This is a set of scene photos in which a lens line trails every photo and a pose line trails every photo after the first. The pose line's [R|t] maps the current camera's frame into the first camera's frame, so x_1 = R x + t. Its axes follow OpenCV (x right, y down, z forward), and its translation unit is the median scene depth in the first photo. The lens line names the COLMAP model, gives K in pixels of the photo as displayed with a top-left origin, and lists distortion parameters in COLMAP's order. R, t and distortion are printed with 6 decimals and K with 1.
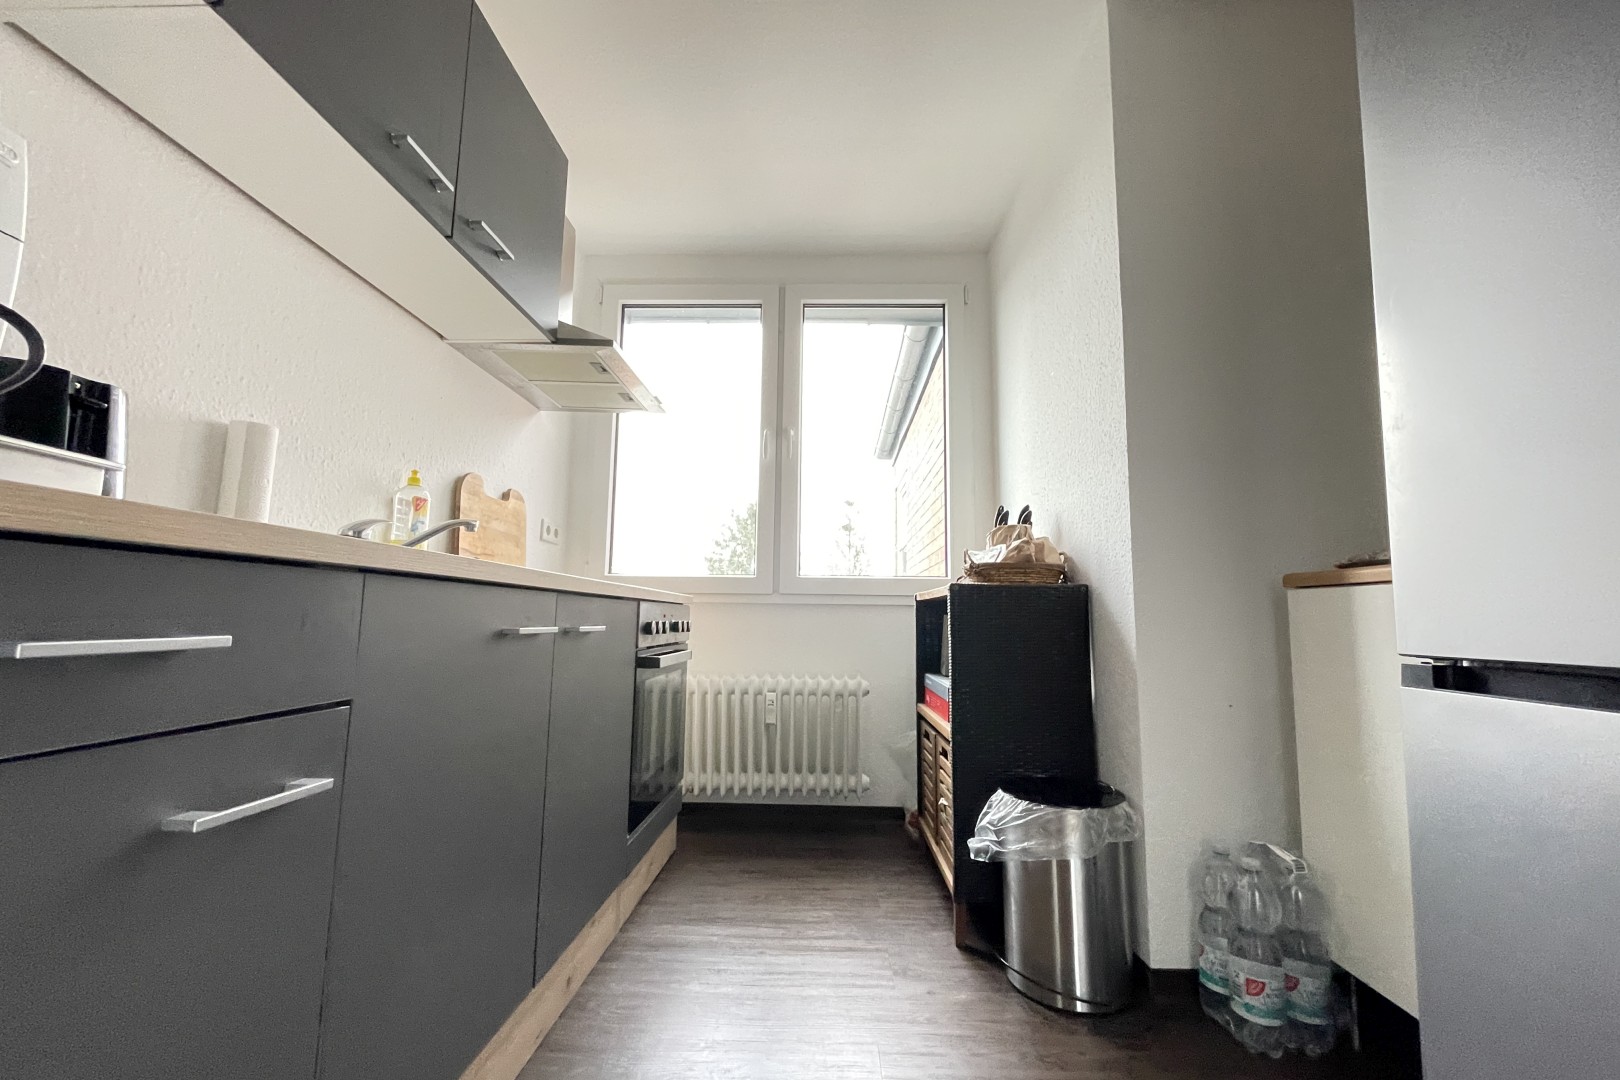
lens RADIAL K [[651.6, 0, 813.8], [0, 651.6, 540.1], [0, 0, 1]] dist [-0.002036, -0.000350]
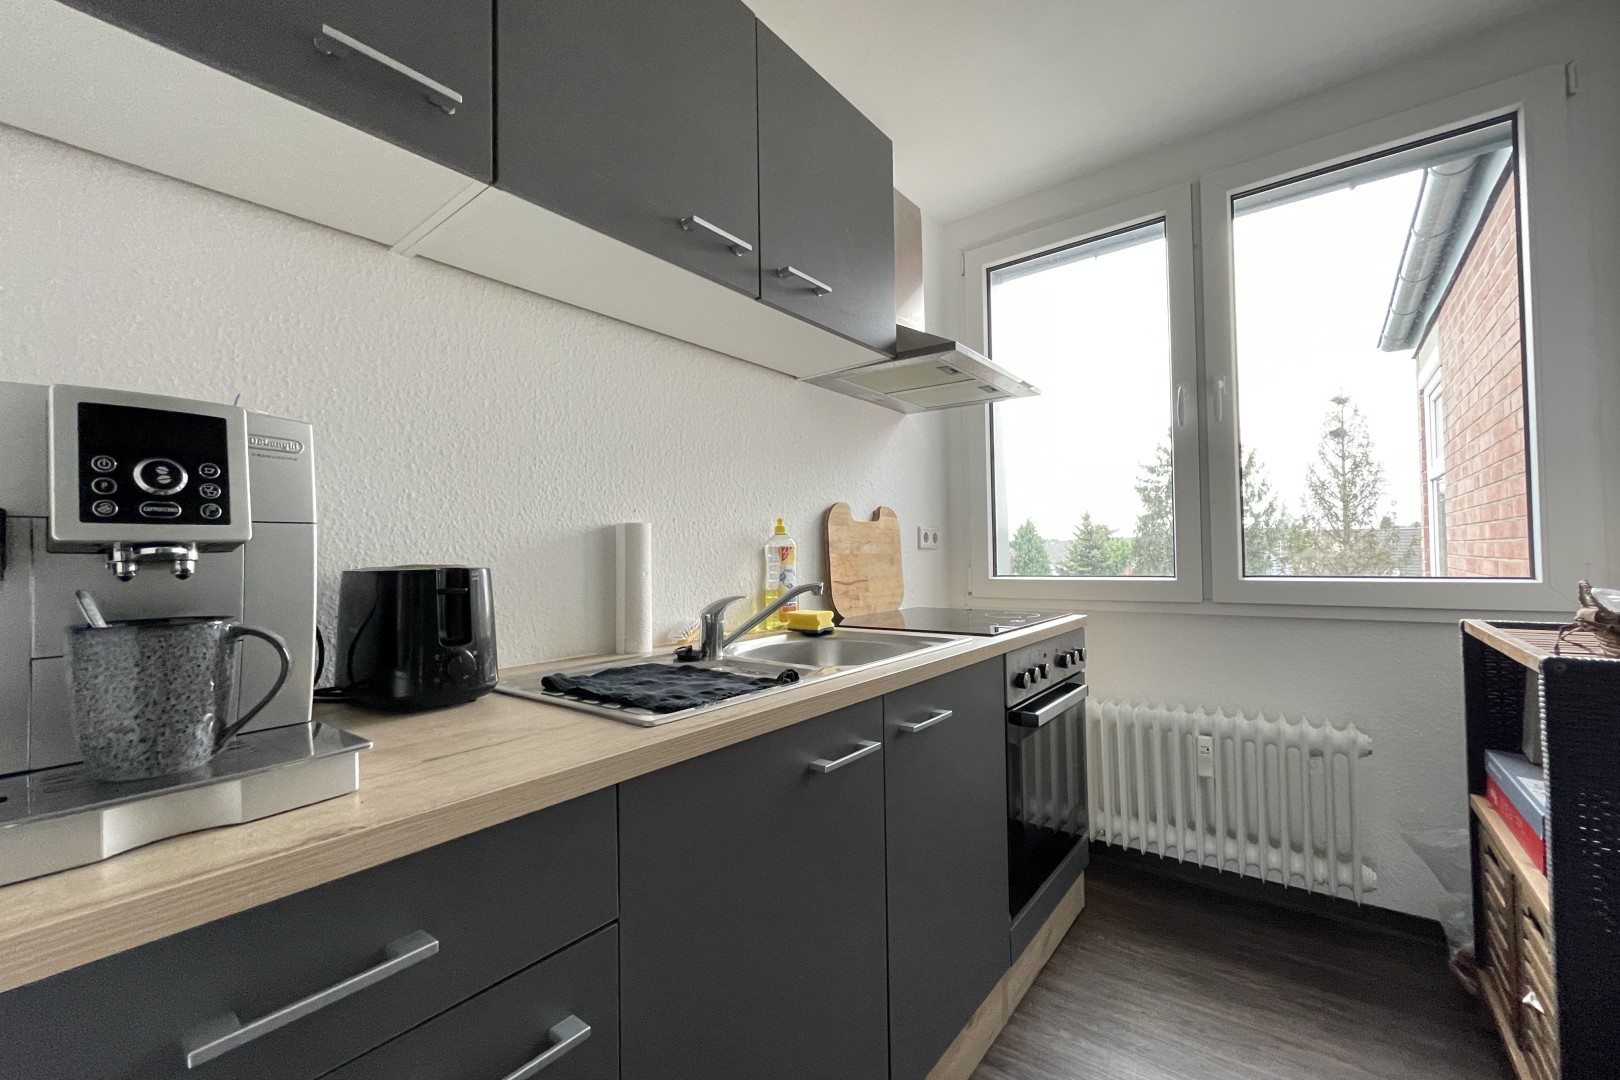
lens RADIAL K [[651.6, 0, 811.0], [0, 651.6, 543.9], [0, 0, 1]] dist [-0.002036, -0.000350]
pose [[0.804068, -0.038688, -0.593277, 0.028514], [0.100006, 0.992463, 0.070819, -0.103047], [0.586066, -0.116274, 0.801877, 0.148735]]
